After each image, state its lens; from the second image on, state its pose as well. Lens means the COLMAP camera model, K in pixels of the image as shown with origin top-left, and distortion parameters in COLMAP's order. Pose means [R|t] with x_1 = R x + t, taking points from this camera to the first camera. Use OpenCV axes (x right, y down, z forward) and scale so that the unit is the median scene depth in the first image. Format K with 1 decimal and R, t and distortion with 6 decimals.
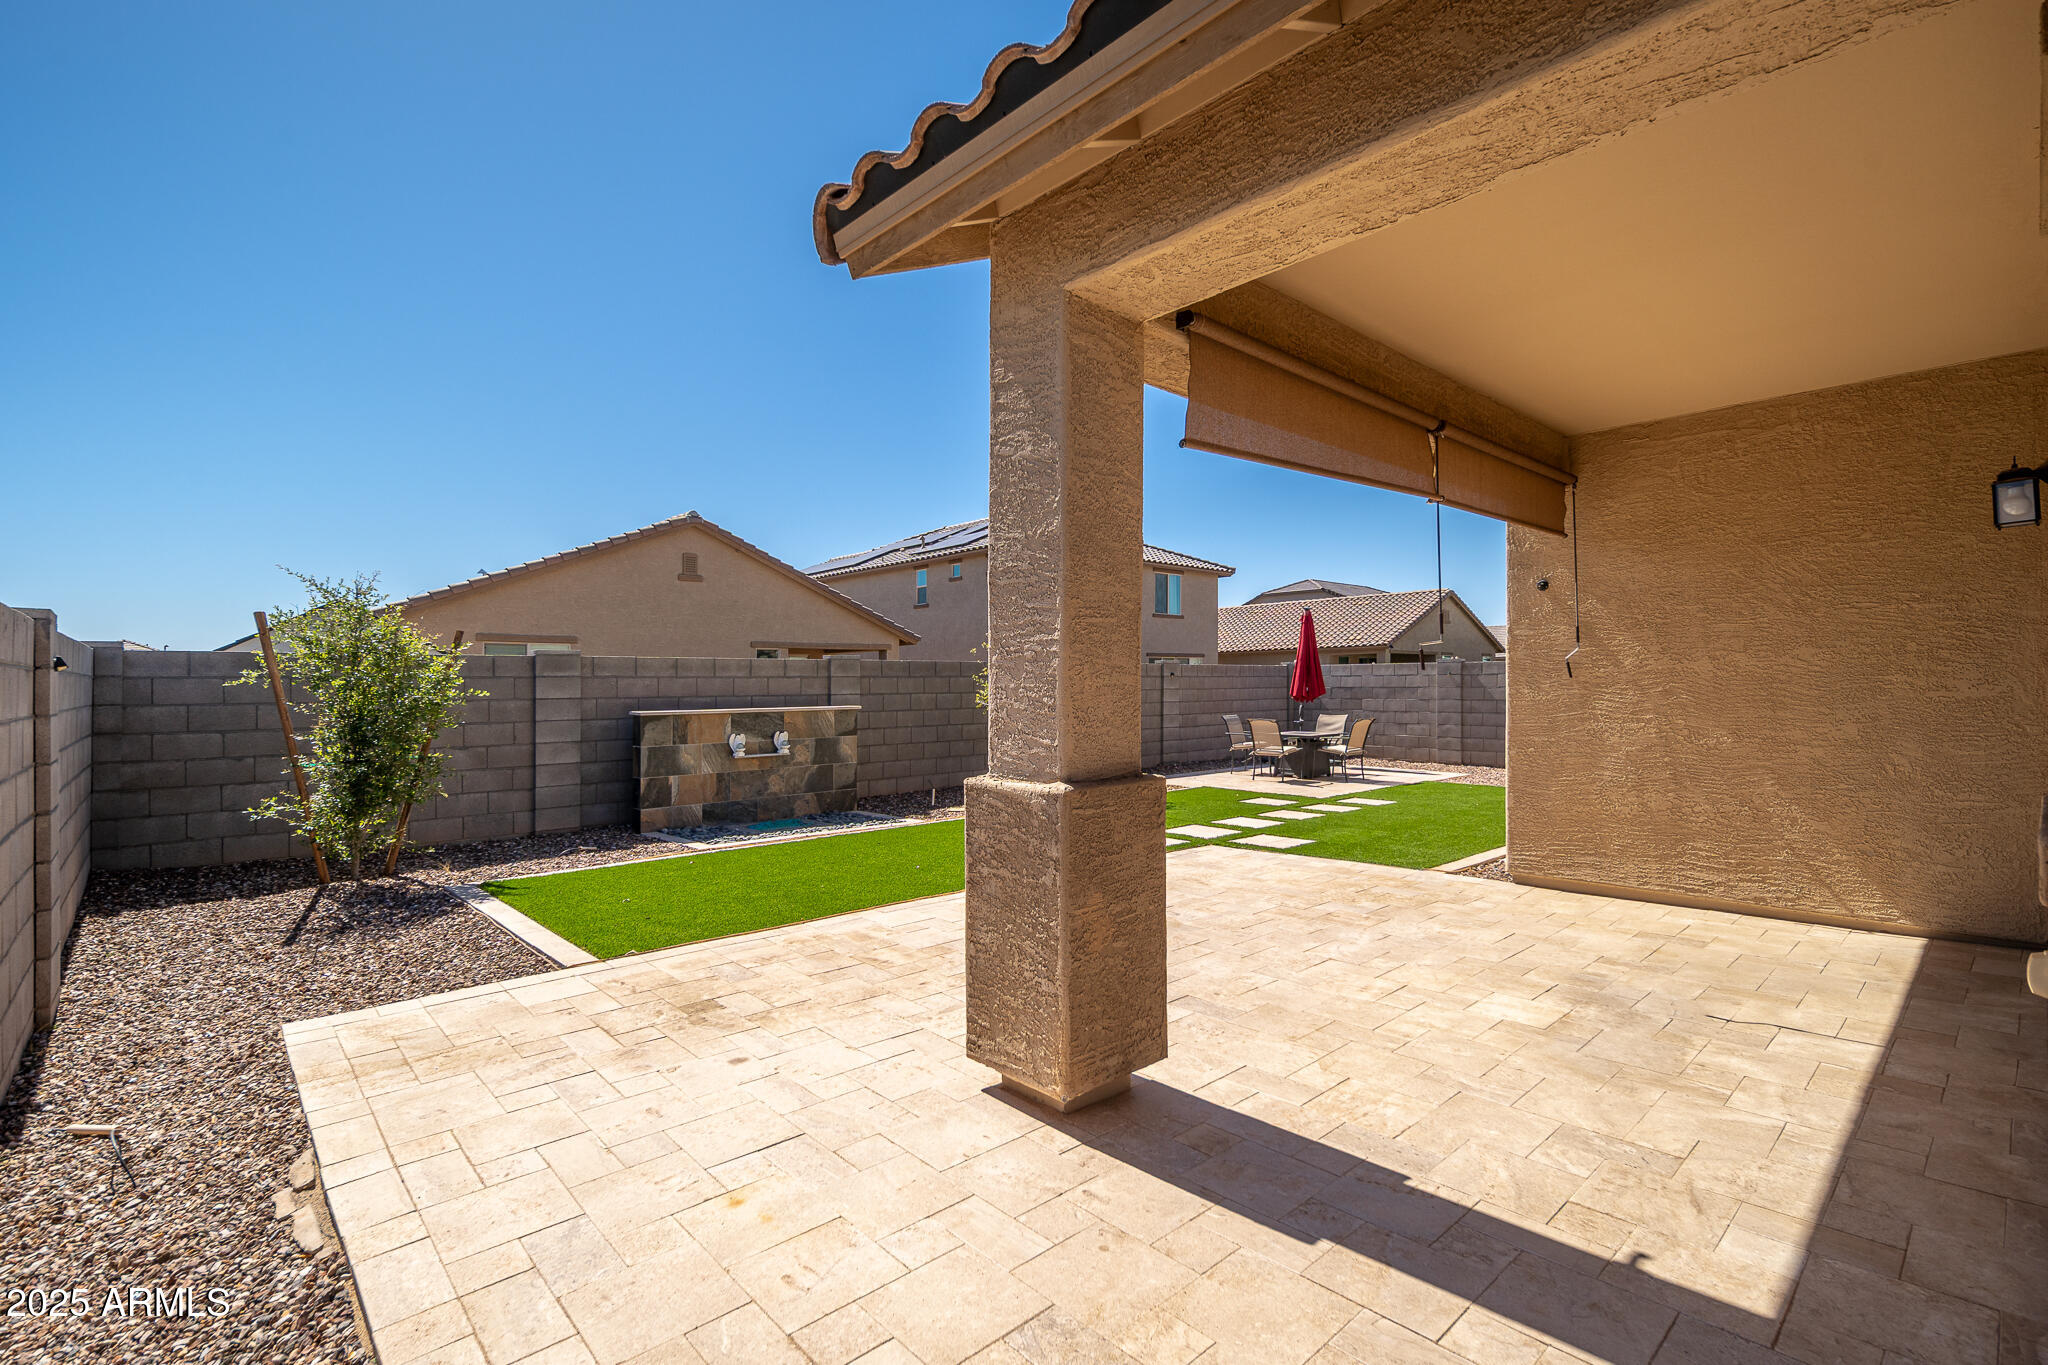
lens RADIAL K [[924.9, 0, 973.0], [0, 924.9, 669.3], [0, 0, 1]] dist [0.000301, 0.000154]
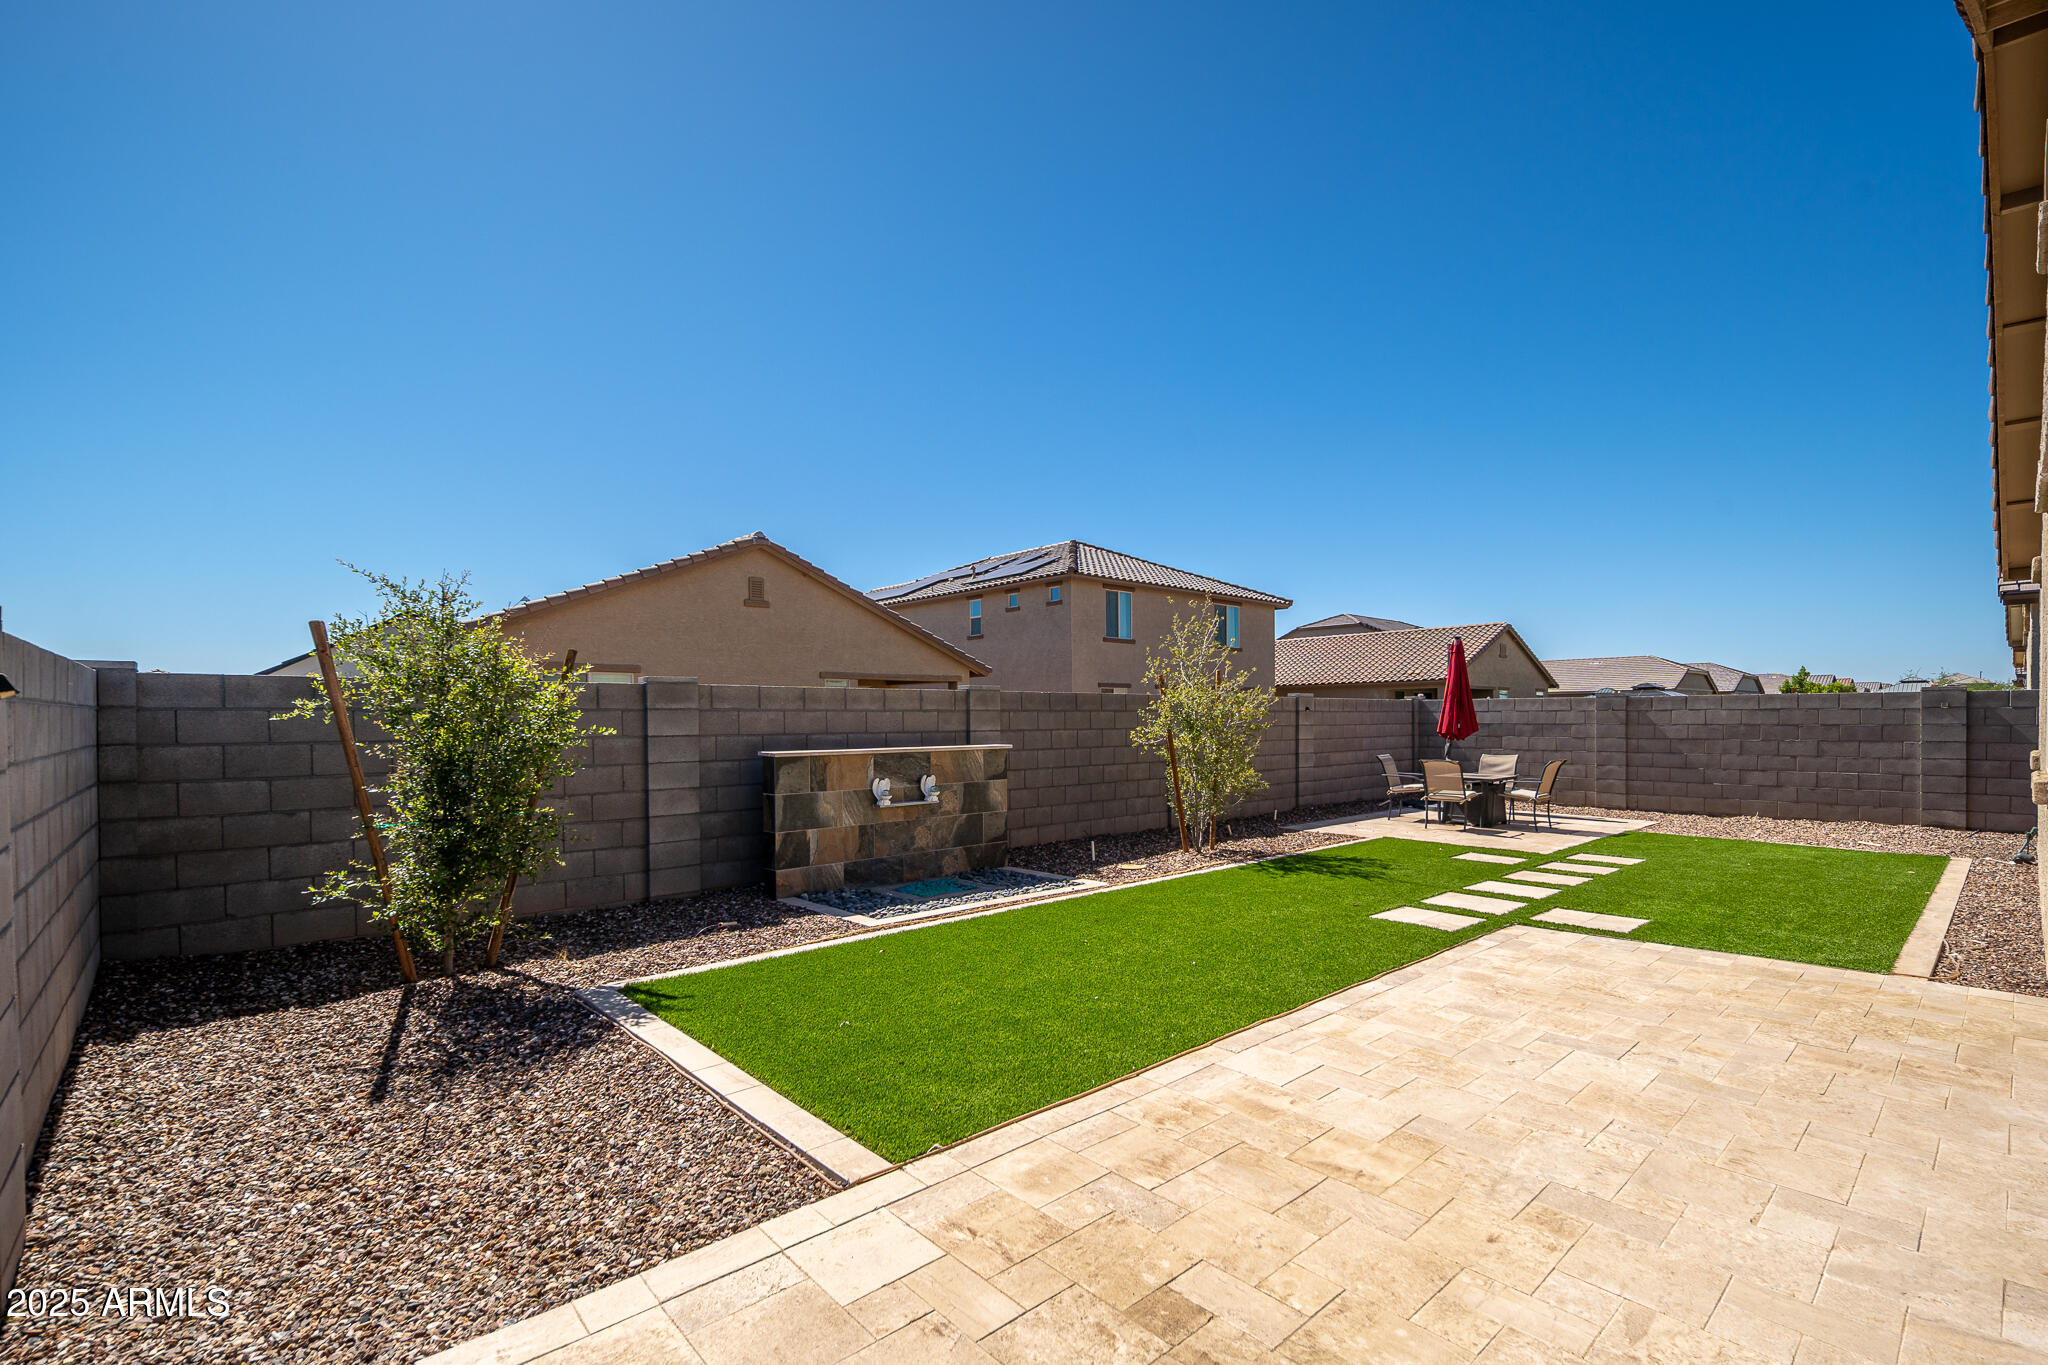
lens RADIAL K [[883.7, 0, 977.9], [0, 883.7, 731.6], [0, 0, 1]] dist [0.000627, -0.000398]
pose [[0.999985, 0.004333, 0.003296, -0.213824], [-0.004441, 0.999438, 0.033214, 0.000520], [-0.003150, -0.033228, 0.999443, 0.251932]]
